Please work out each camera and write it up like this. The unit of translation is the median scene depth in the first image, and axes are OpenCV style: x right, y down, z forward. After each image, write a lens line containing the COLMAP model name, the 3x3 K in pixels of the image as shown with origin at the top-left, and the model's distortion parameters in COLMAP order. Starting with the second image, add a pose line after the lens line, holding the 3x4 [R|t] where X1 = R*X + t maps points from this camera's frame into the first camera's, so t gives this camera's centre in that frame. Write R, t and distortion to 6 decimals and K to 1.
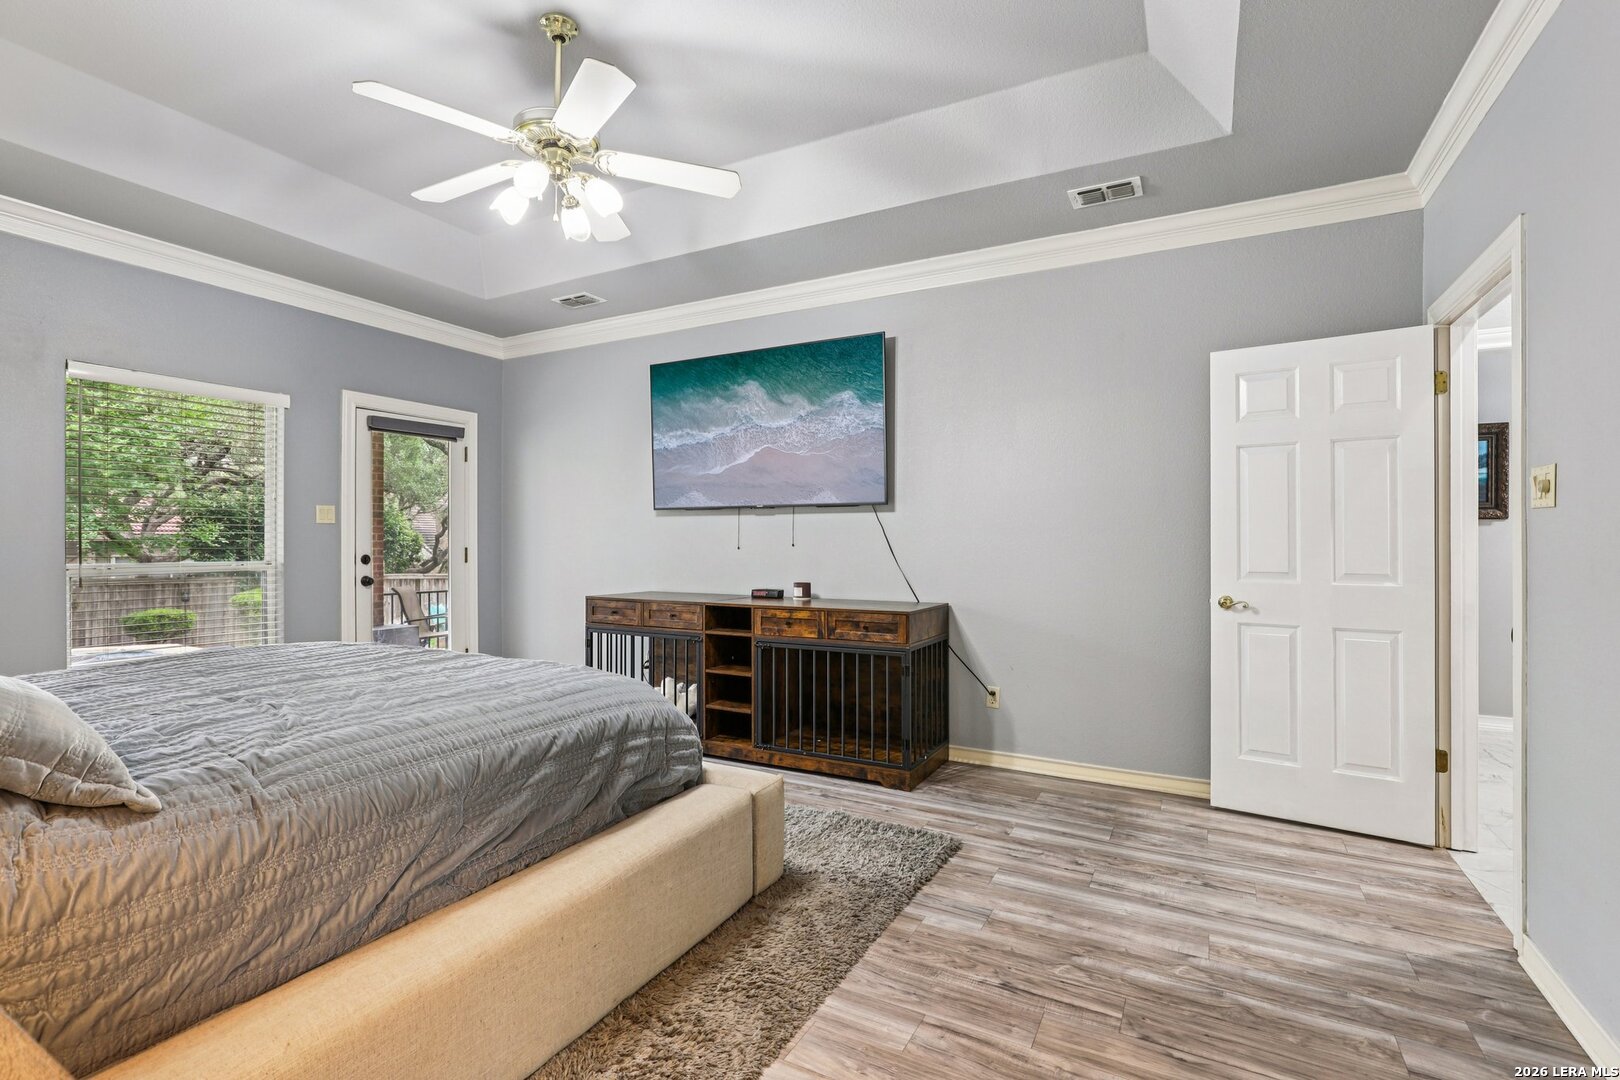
lens RADIAL K [[744.4, 0, 820.7], [0, 744.4, 541.7], [0, 0, 1]] dist [-0.034291, 0.008152]
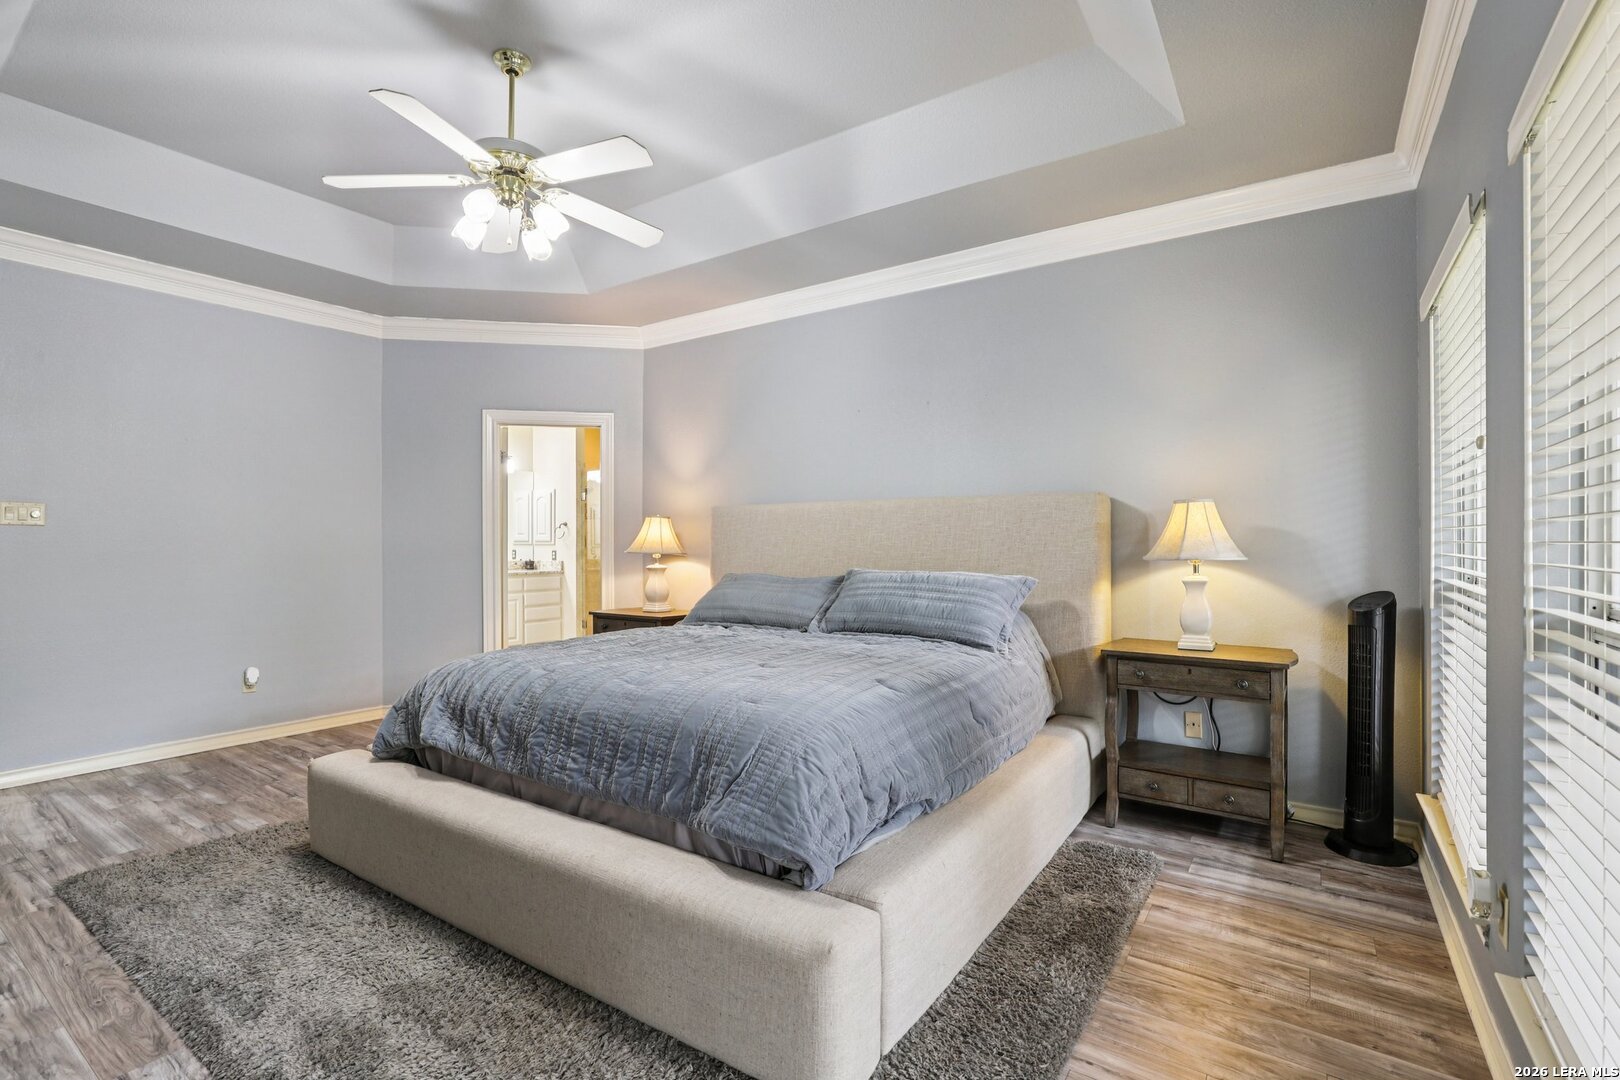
lens RADIAL K [[744.4, 0, 820.7], [0, 744.4, 541.7], [0, 0, 1]] dist [-0.034291, 0.008152]
pose [[-0.994048, 0.001498, 0.108934, -0.941398], [0.002026, 0.999987, 0.004742, 0.001176], [-0.108926, 0.004935, -0.994038, 2.067001]]
